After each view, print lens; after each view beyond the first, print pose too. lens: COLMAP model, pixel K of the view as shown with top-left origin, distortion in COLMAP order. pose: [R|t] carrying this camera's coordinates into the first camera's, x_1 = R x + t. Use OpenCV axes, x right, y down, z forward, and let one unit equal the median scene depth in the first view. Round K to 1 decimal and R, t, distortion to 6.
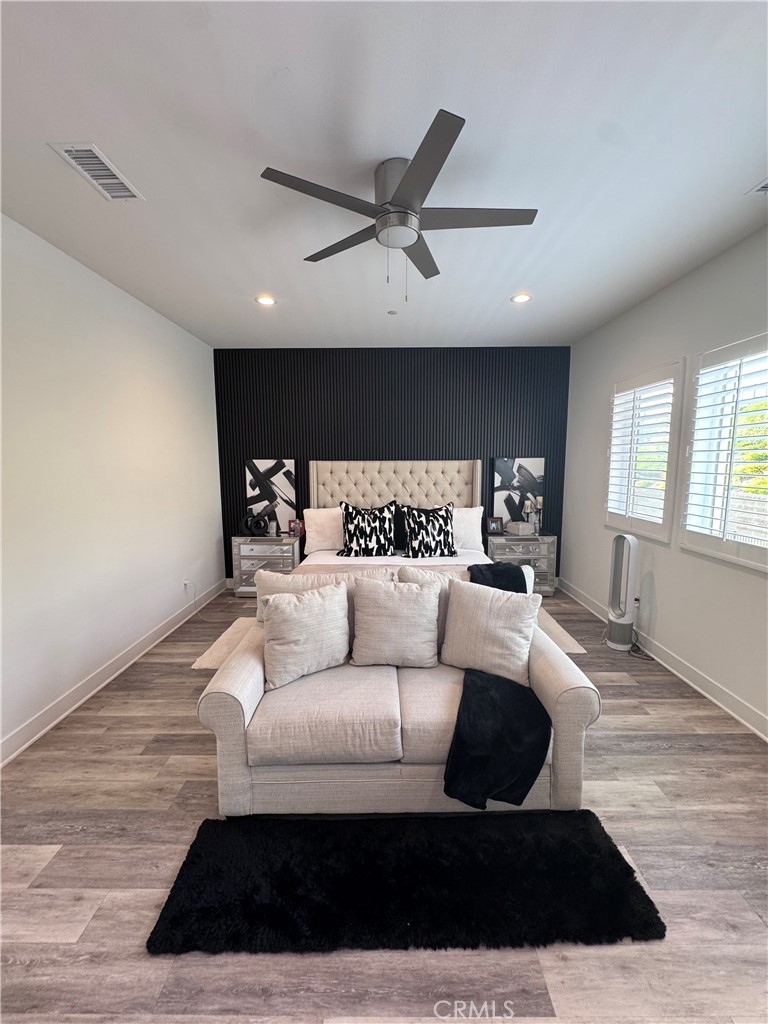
lens RADIAL K [[408.3, 0, 384.0], [0, 408.3, 512.0], [0, 0, 1]] dist [-0.001659, 0.000613]
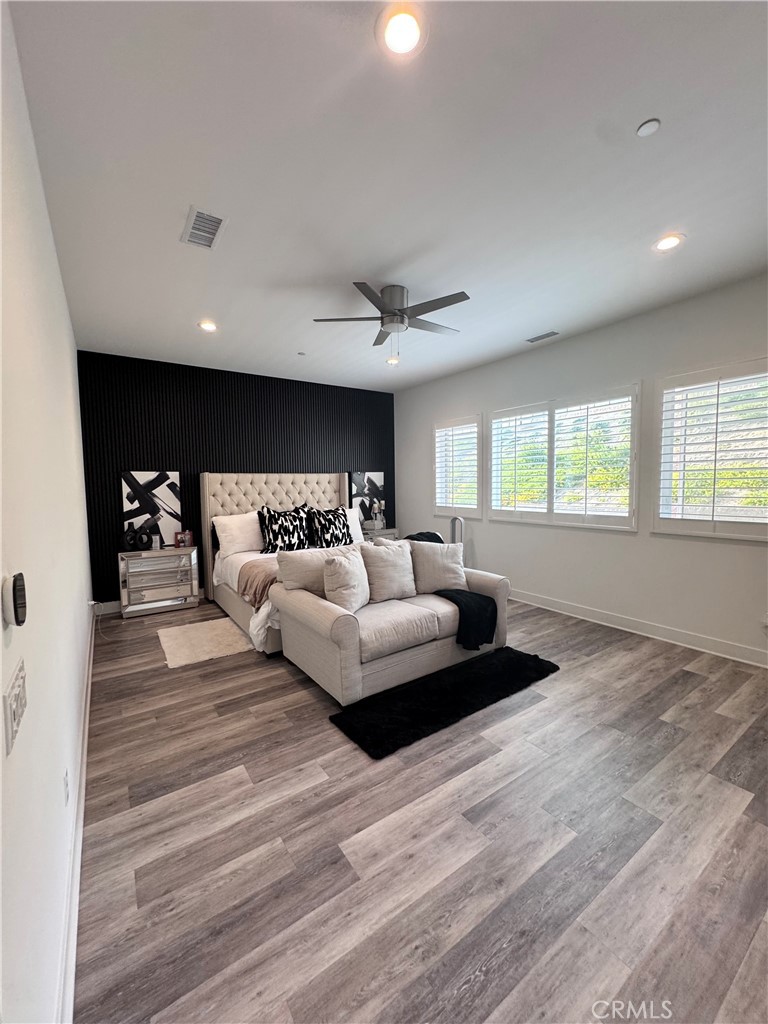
lens RADIAL K [[408.3, 0, 384.0], [0, 408.3, 512.0], [0, 0, 1]] dist [-0.001659, 0.000613]
pose [[0.820193, -0.046751, 0.570174, -0.490795], [0.081357, 0.996058, -0.035361, 0.060917], [-0.566273, 0.075391, 0.820763, -0.136409]]
